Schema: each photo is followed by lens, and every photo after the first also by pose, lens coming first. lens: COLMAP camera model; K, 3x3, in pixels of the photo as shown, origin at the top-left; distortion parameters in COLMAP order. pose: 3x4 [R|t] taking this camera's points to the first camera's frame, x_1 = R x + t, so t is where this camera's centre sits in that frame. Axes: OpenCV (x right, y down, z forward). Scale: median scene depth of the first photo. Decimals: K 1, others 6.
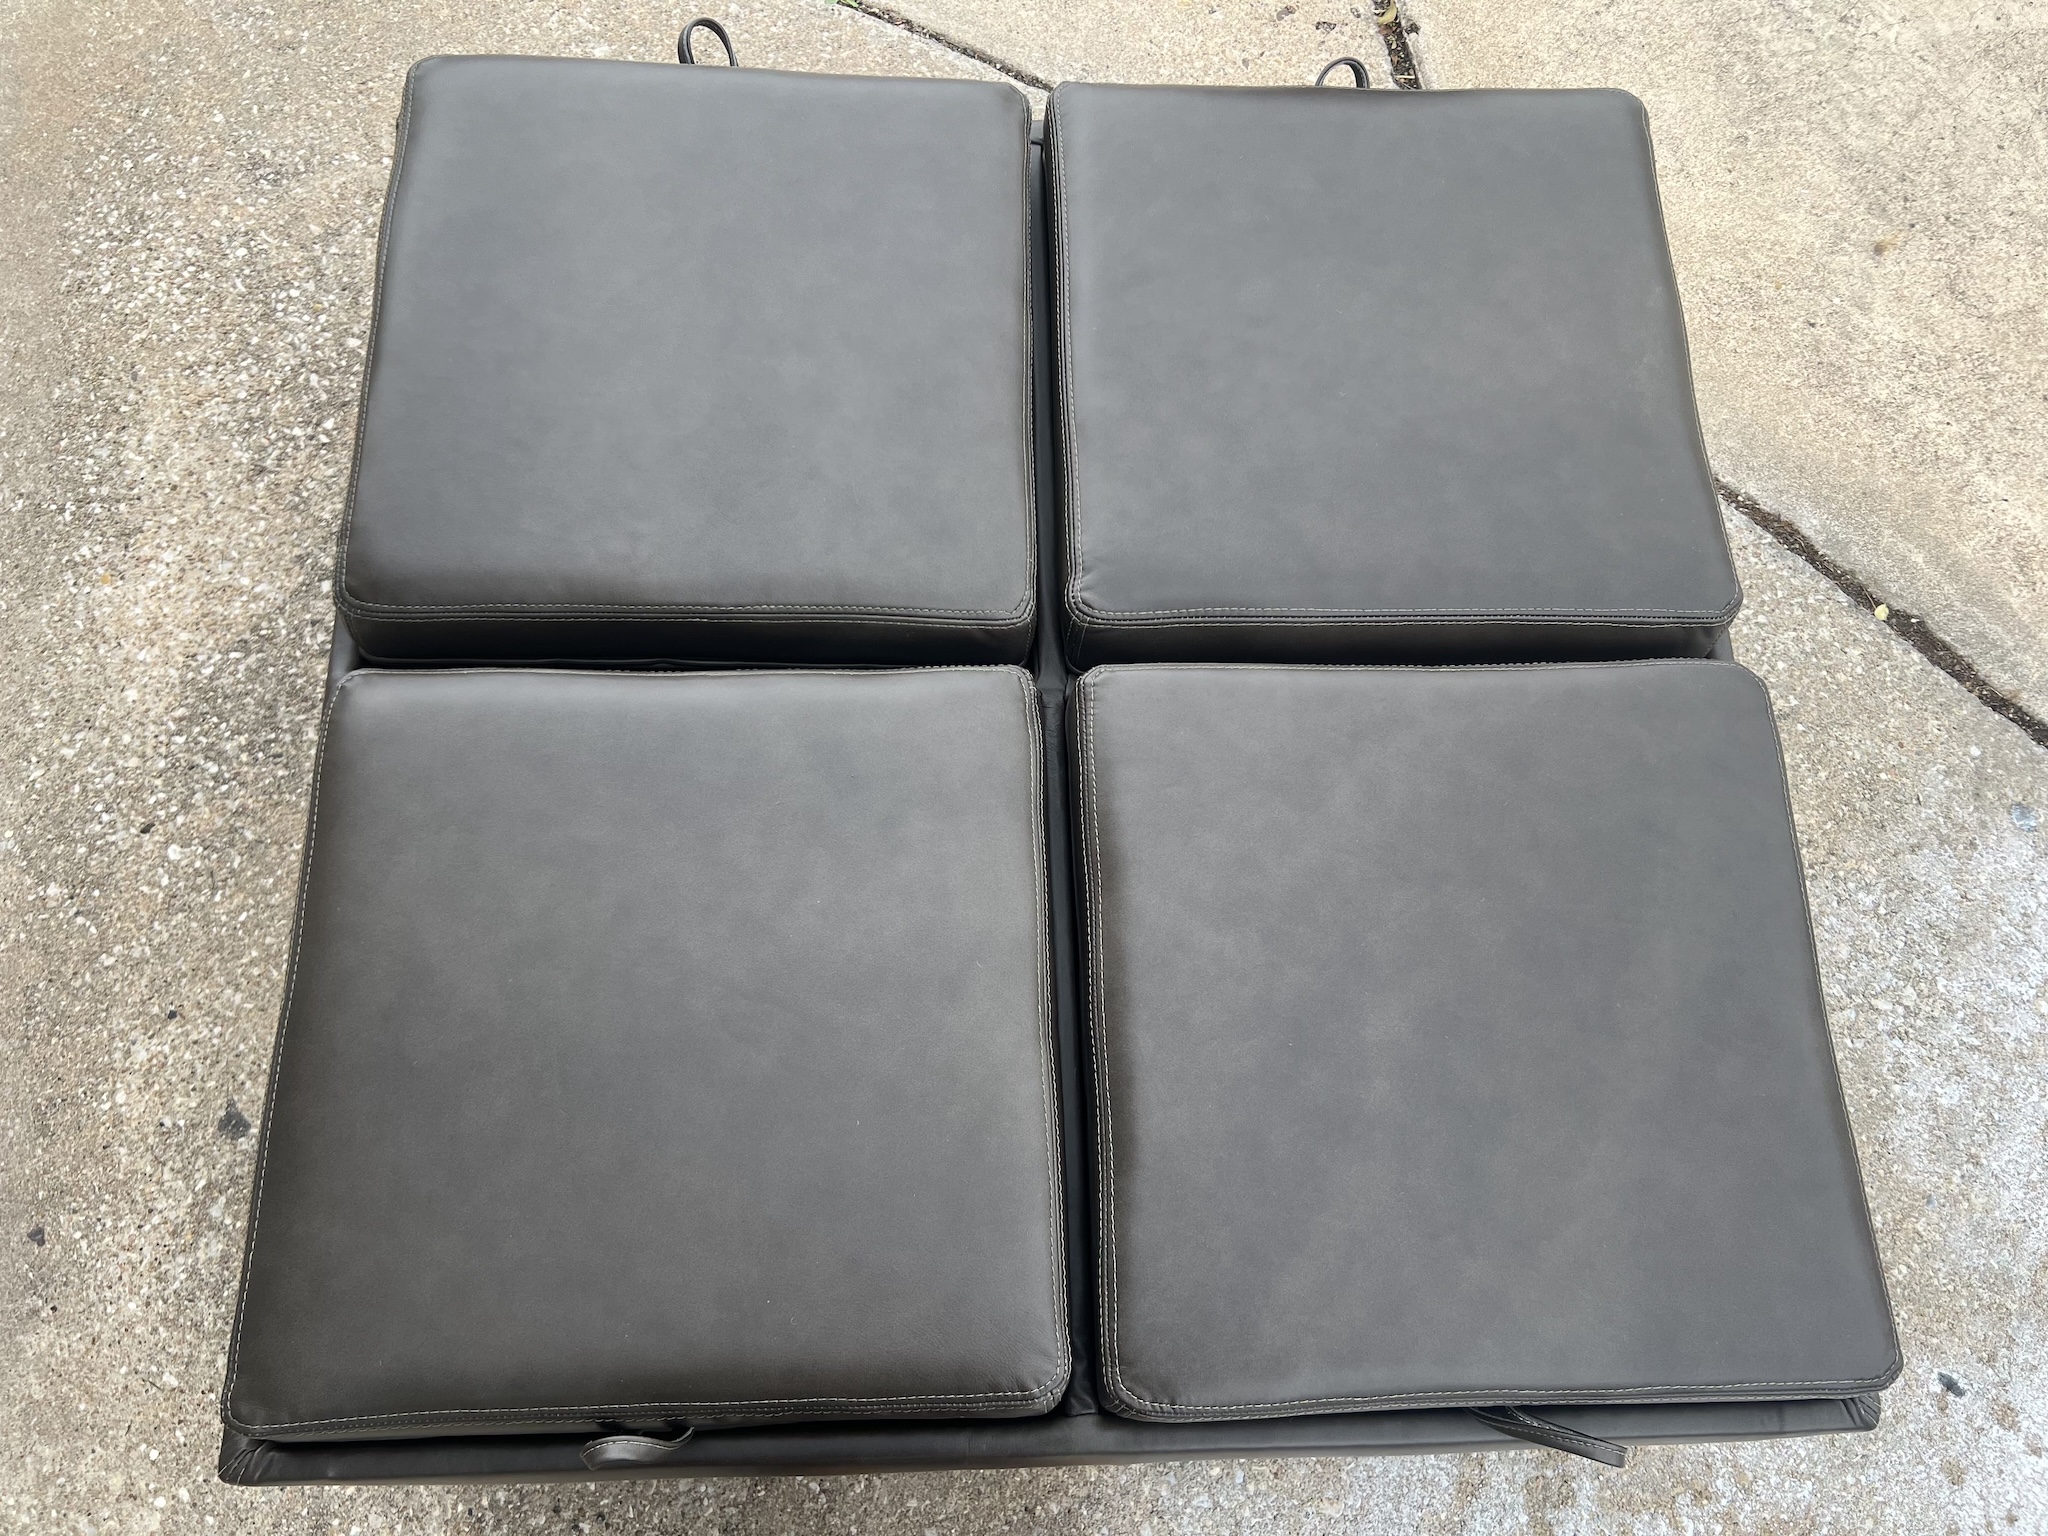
lens RADIAL K [[1545.5, 0, 1013.8], [0, 1545.5, 754.6], [0, 0, 1]] dist [-0.001222, -0.043240]
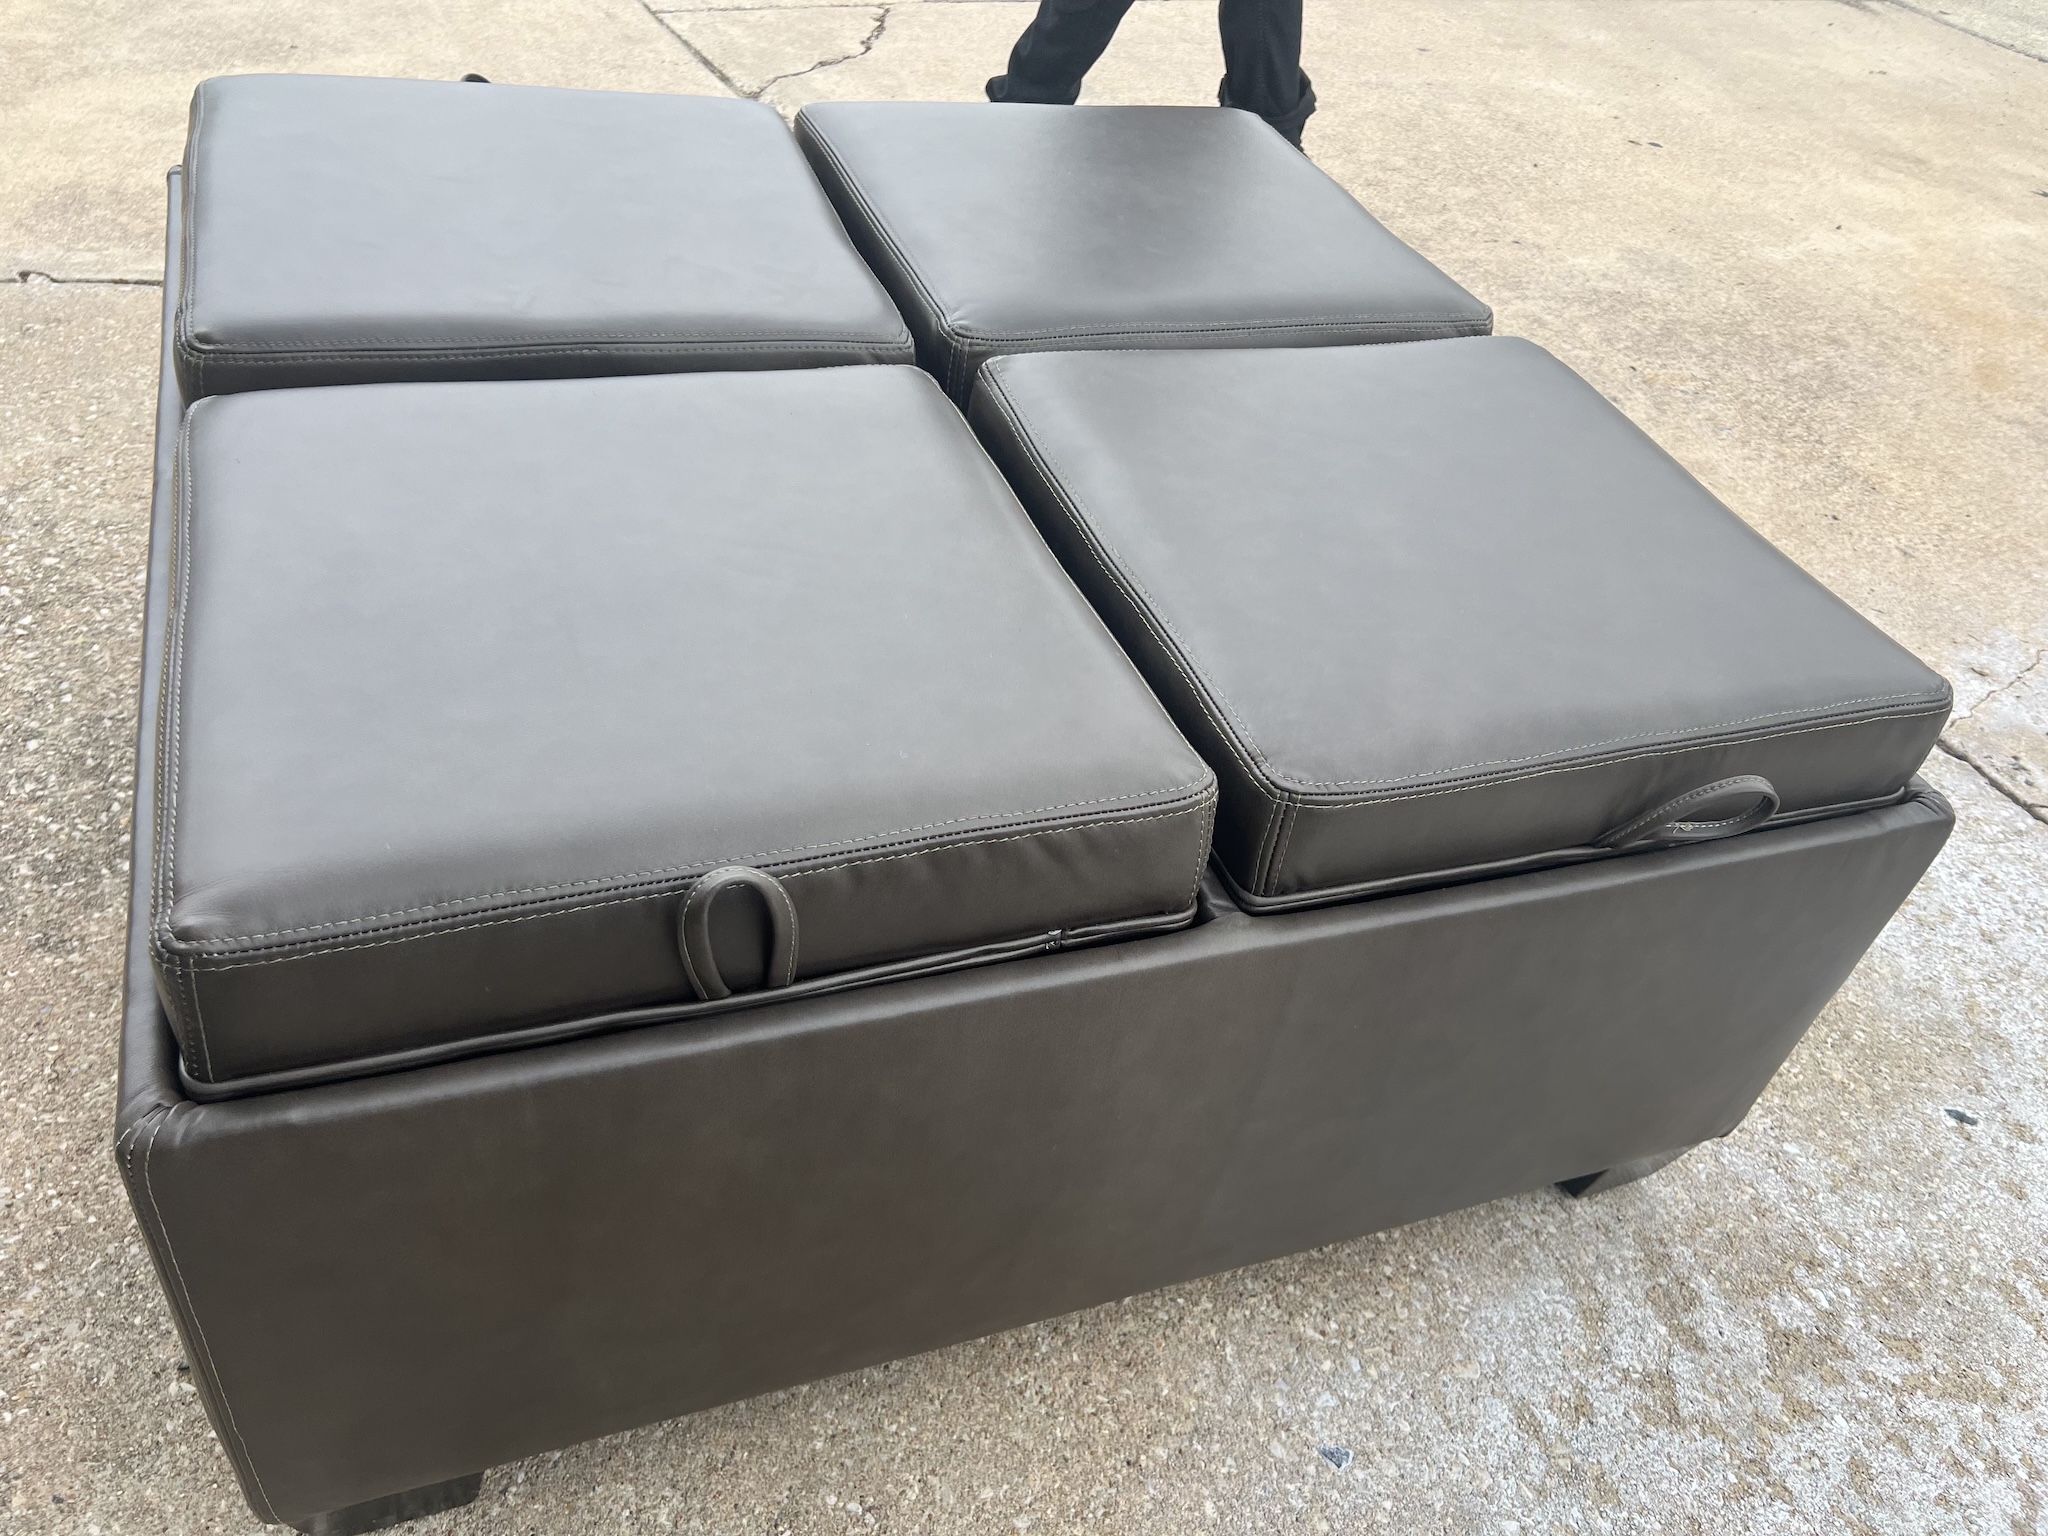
lens RADIAL K [[1545.5, 0, 1030.6], [0, 1545.5, 768.1], [0, 0, 1]] dist [-0.001222, -0.043240]
pose [[0.941450, -0.149073, 0.302406, -0.212059], [0.270352, 0.869713, -0.412928, 0.477935], [-0.201450, 0.470507, 0.859093, 0.181621]]
